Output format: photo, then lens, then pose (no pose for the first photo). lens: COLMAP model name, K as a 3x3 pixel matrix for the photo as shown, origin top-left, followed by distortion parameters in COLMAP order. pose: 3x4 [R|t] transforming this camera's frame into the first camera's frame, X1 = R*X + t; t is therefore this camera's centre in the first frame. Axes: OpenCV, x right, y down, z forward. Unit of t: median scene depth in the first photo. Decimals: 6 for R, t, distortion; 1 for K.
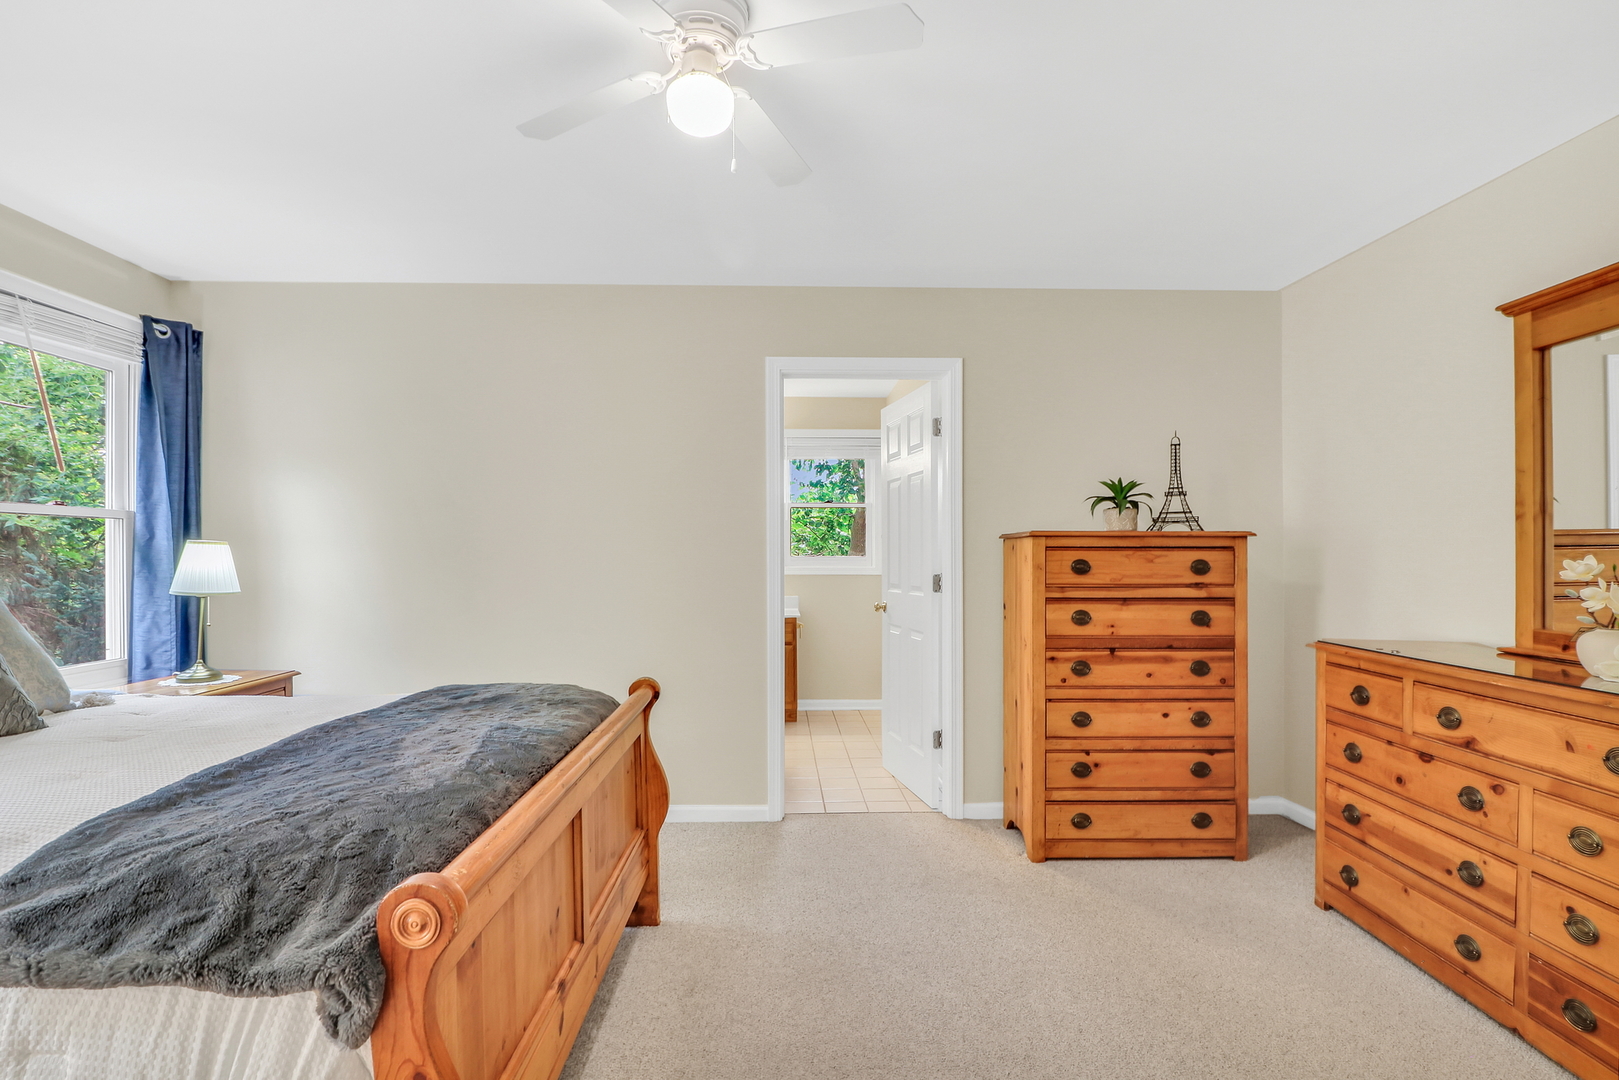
lens RADIAL K [[810.5, 0, 804.0], [0, 810.5, 541.7], [0, 0, 1]] dist [-0.000426, -0.007952]
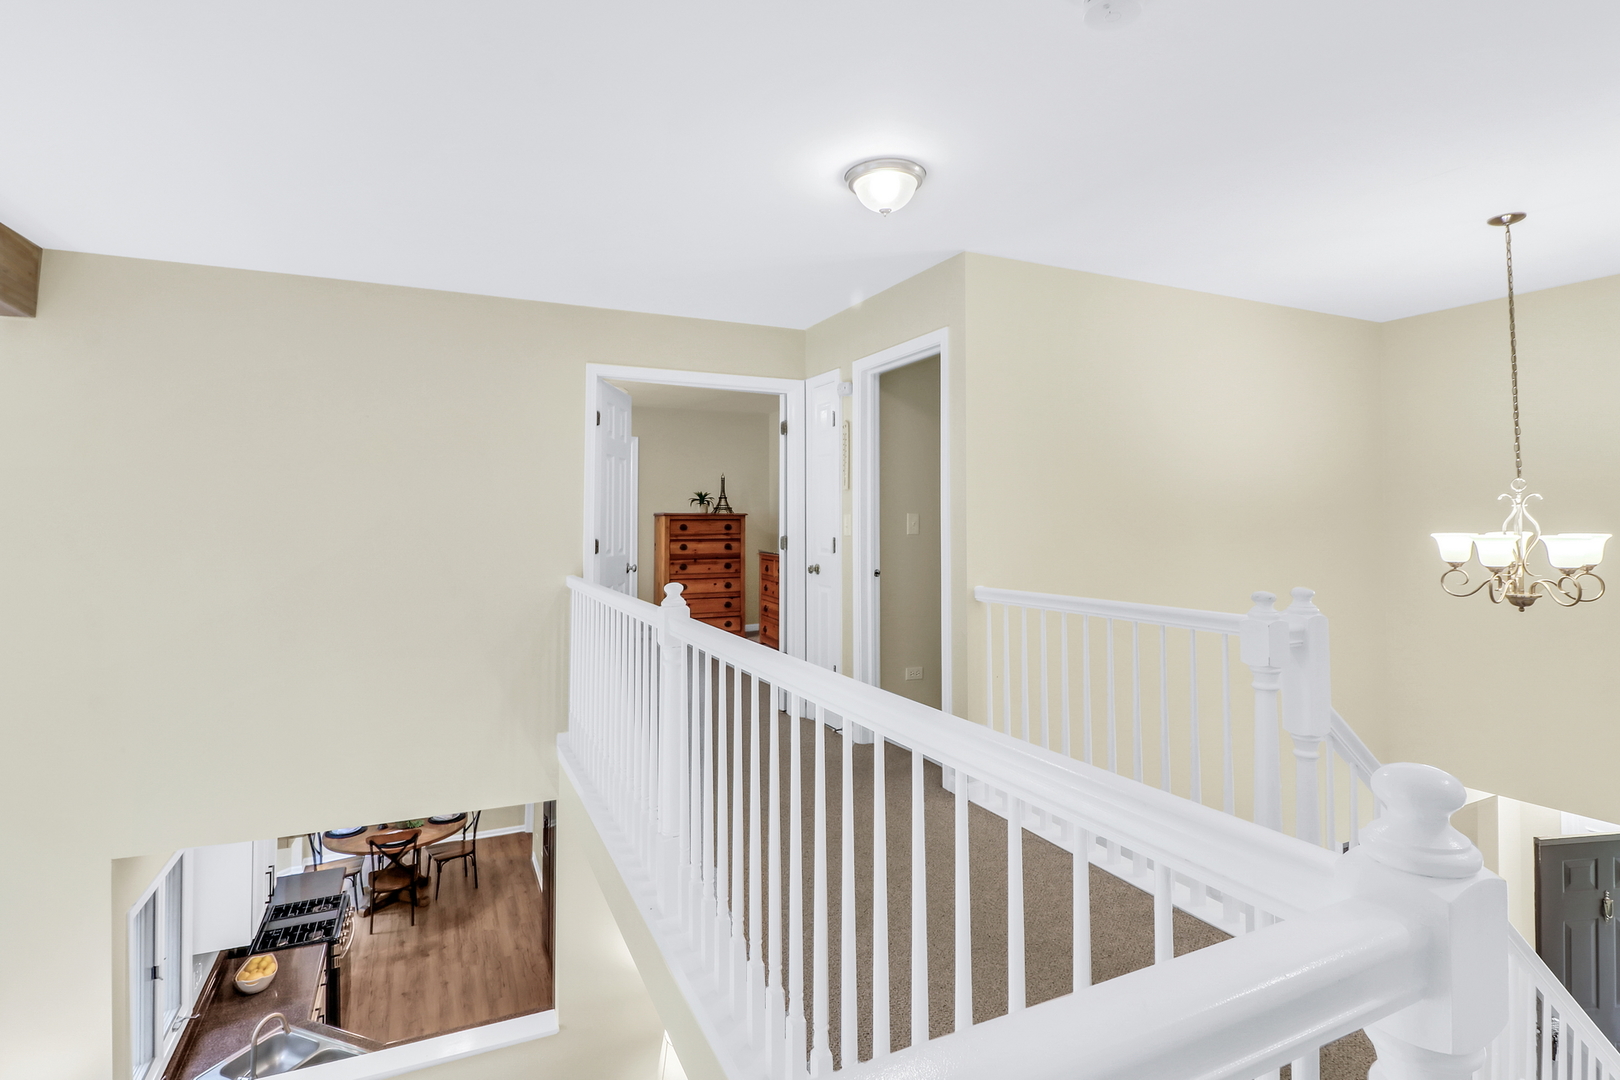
lens RADIAL K [[811.0, 0, 816.7], [0, 811.0, 502.0], [0, 0, 1]] dist [-0.000426, -0.007952]
pose [[0.916733, 0.010972, 0.399351, -0.297591], [-0.007529, 0.999920, -0.010189, -0.026150], [-0.399430, 0.006334, 0.916742, -1.520303]]
